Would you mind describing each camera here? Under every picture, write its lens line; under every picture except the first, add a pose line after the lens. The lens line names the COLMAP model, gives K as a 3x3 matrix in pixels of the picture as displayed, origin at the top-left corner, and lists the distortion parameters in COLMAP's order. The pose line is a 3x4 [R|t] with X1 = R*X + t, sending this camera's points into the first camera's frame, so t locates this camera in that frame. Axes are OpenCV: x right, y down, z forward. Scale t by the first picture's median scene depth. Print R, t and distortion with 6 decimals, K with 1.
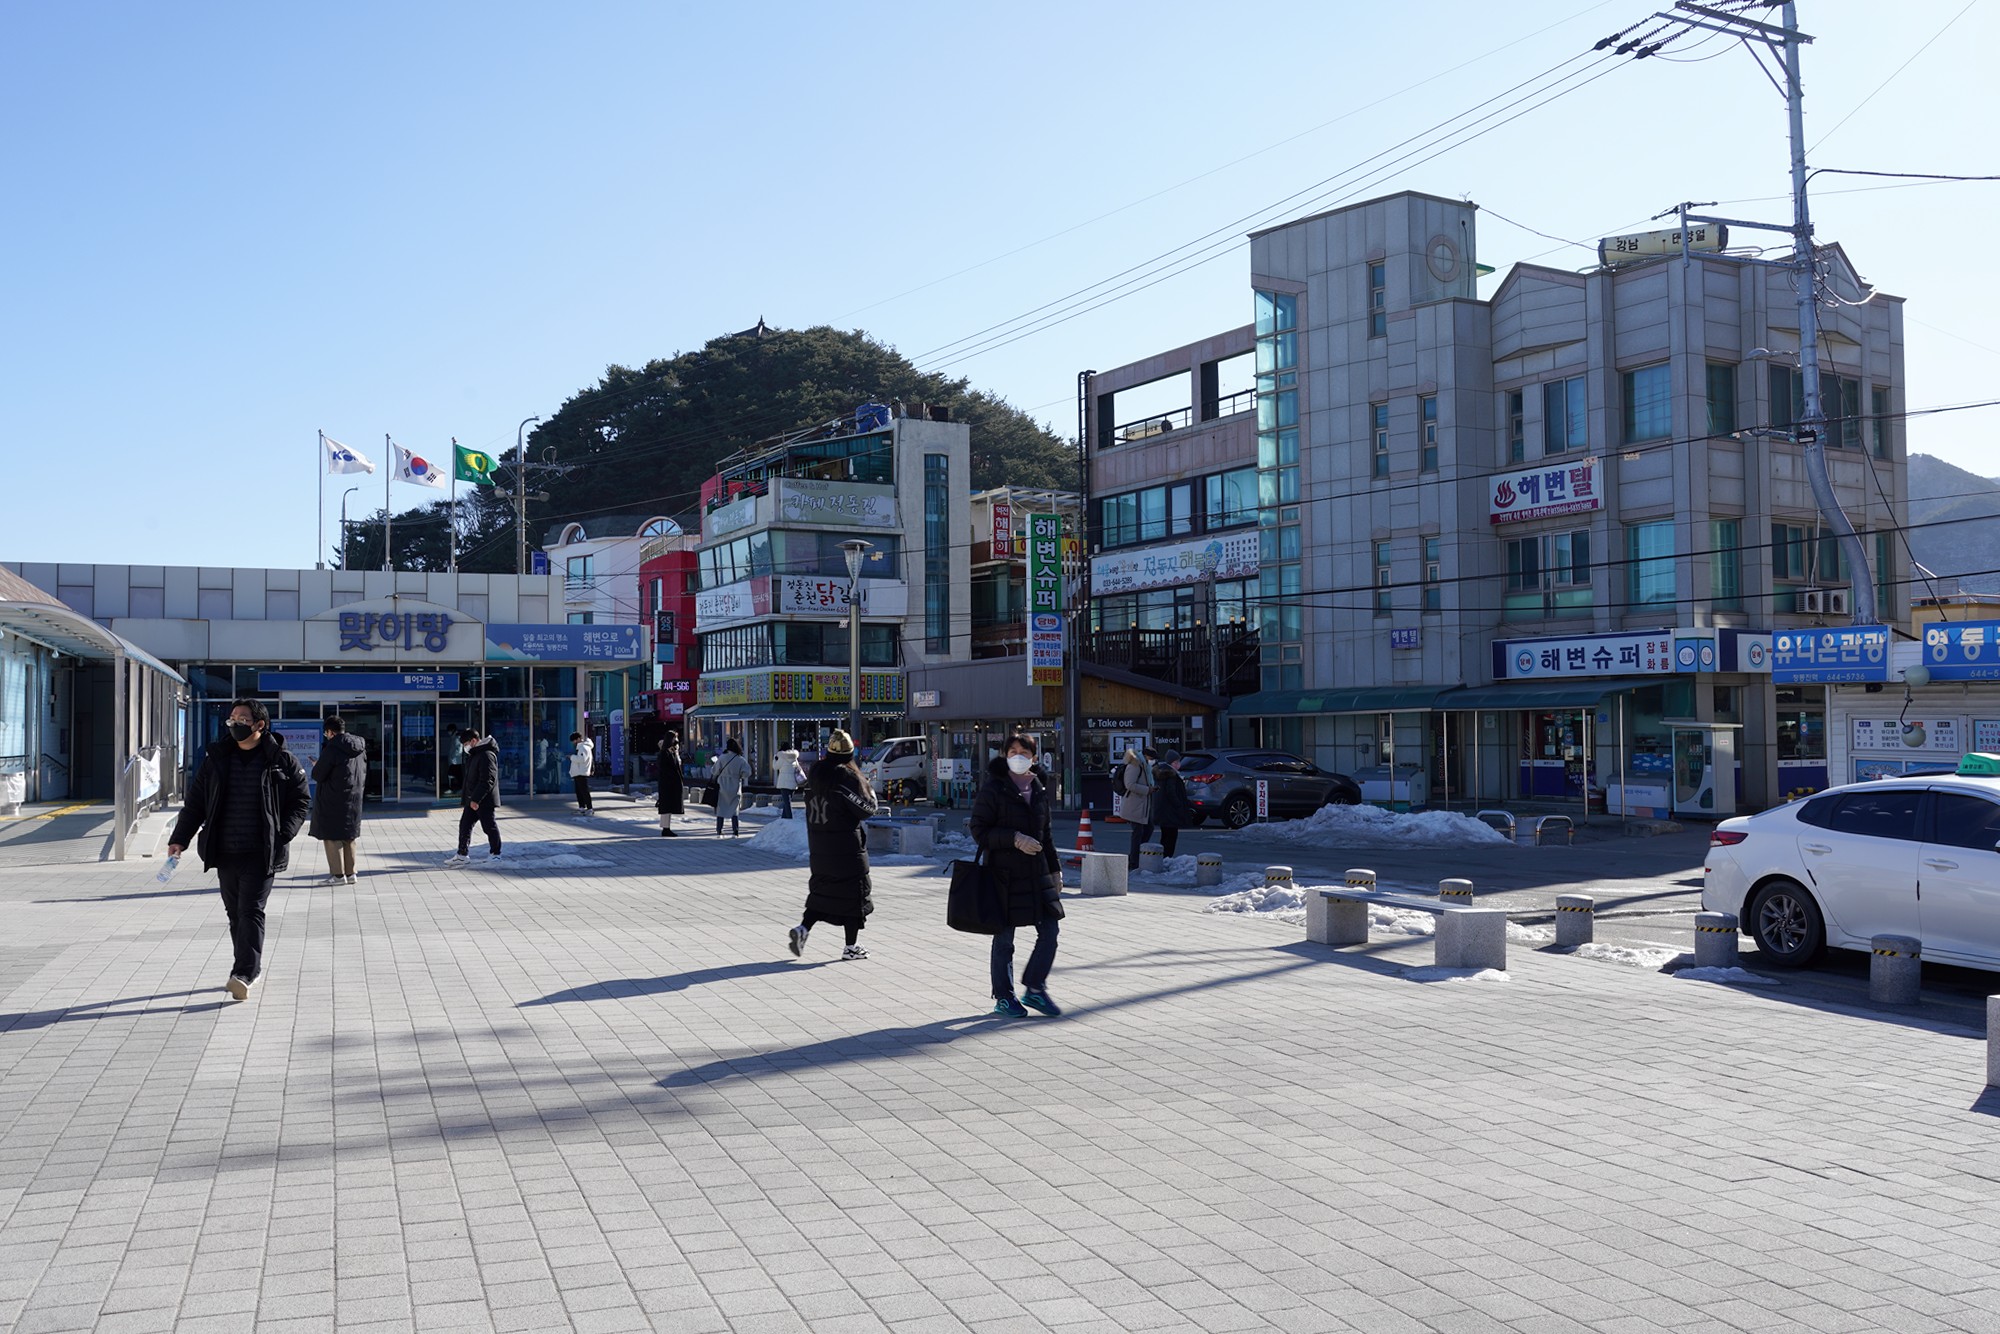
lens RADIAL K [[1625.1, 0, 1000.1], [0, 1625.1, 664.9], [0, 0, 1]] dist [-0.005810, 0.019429]
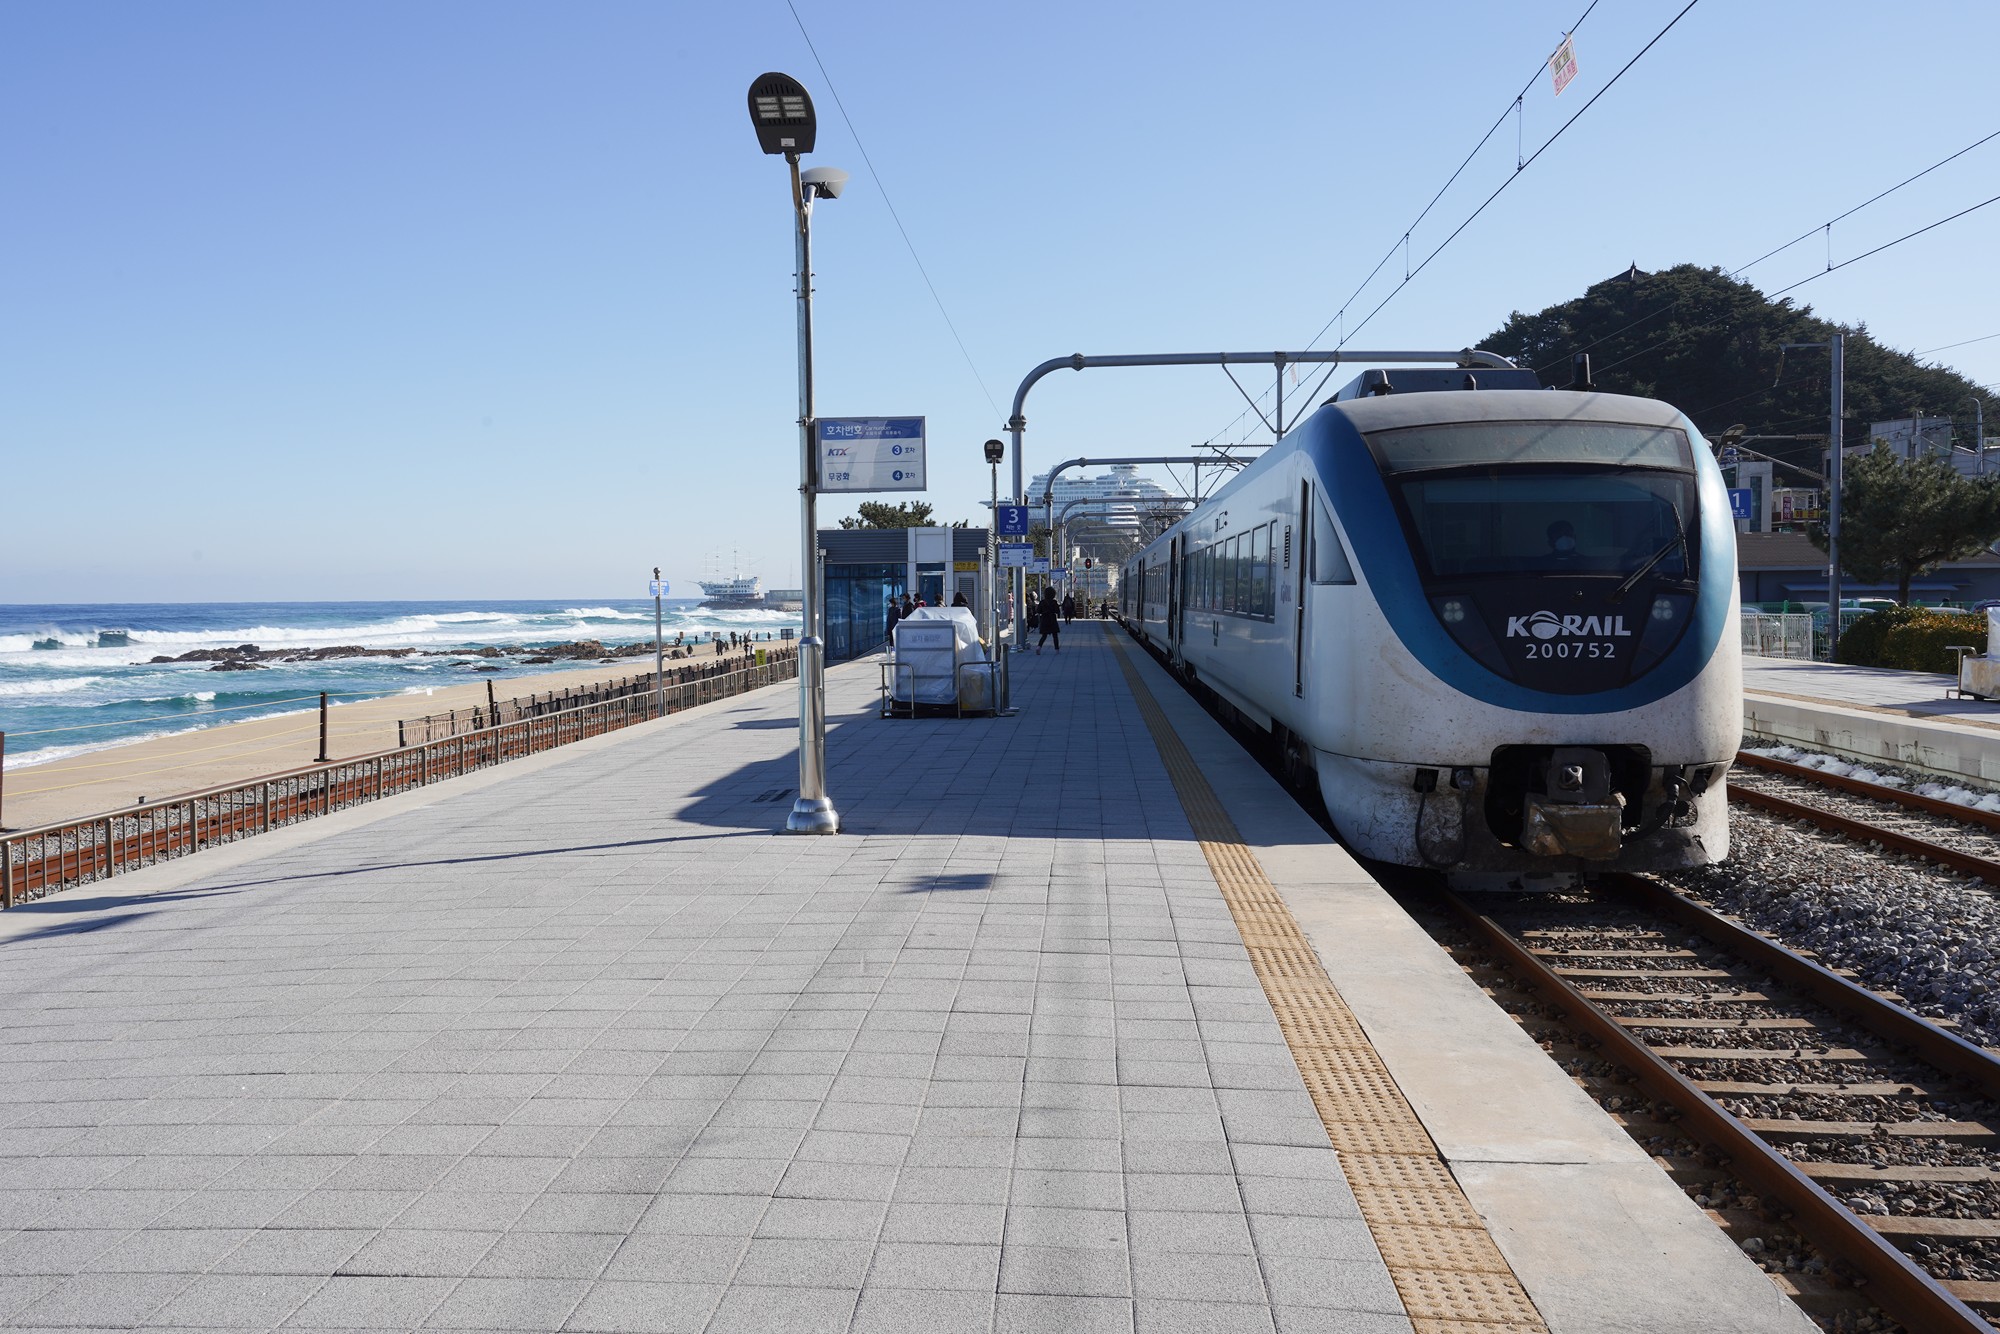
lens RADIAL K [[1905.5, 0, 993.5], [0, 1905.5, 667.2], [0, 0, 1]] dist [0.008630, 0.000000]
pose [[0.903331, 0.018497, -0.428544, 0.044919], [0.016503, 0.996831, 0.077813, -0.026424], [0.428626, -0.077363, 0.900164, -0.577073]]
